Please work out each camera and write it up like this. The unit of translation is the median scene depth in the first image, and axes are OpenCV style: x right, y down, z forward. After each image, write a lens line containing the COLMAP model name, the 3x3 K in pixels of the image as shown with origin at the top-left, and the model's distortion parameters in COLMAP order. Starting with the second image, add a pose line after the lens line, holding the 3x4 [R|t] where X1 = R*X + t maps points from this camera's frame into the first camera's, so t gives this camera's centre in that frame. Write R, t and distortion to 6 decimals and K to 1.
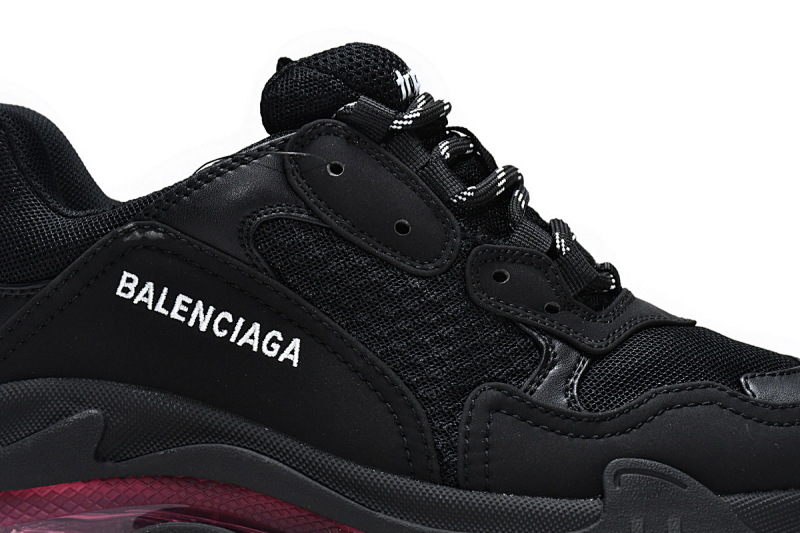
lens RADIAL K [[2665.2, 0, 401.3], [0, 2665.2, 268.3], [0, 0, 1]] dist [0.013672, 0.000000]
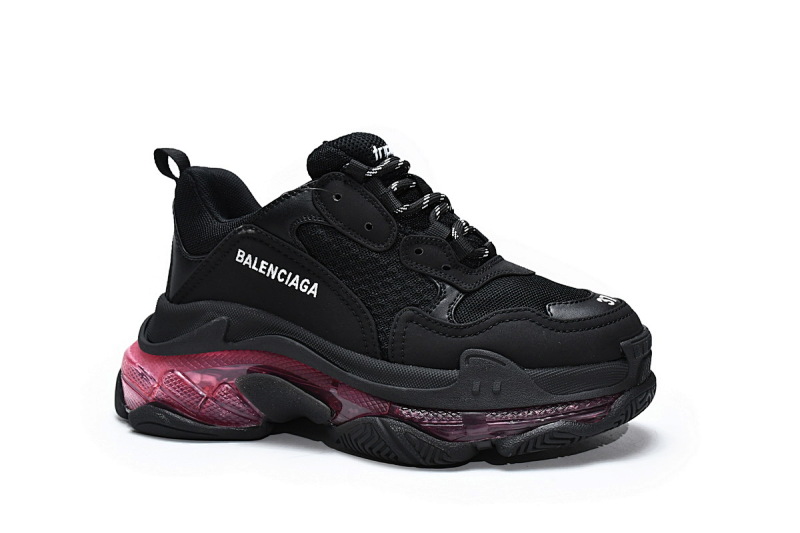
lens RADIAL K [[929.6, 0, 398.4], [0, 929.6, 264.4], [0, 0, 1]] dist [0.018539, 0.000000]
pose [[0.961321, 0.003482, -0.275407, 0.210065], [0.011081, 0.998622, 0.051306, -0.022408], [0.275206, -0.052373, 0.959958, 0.349964]]
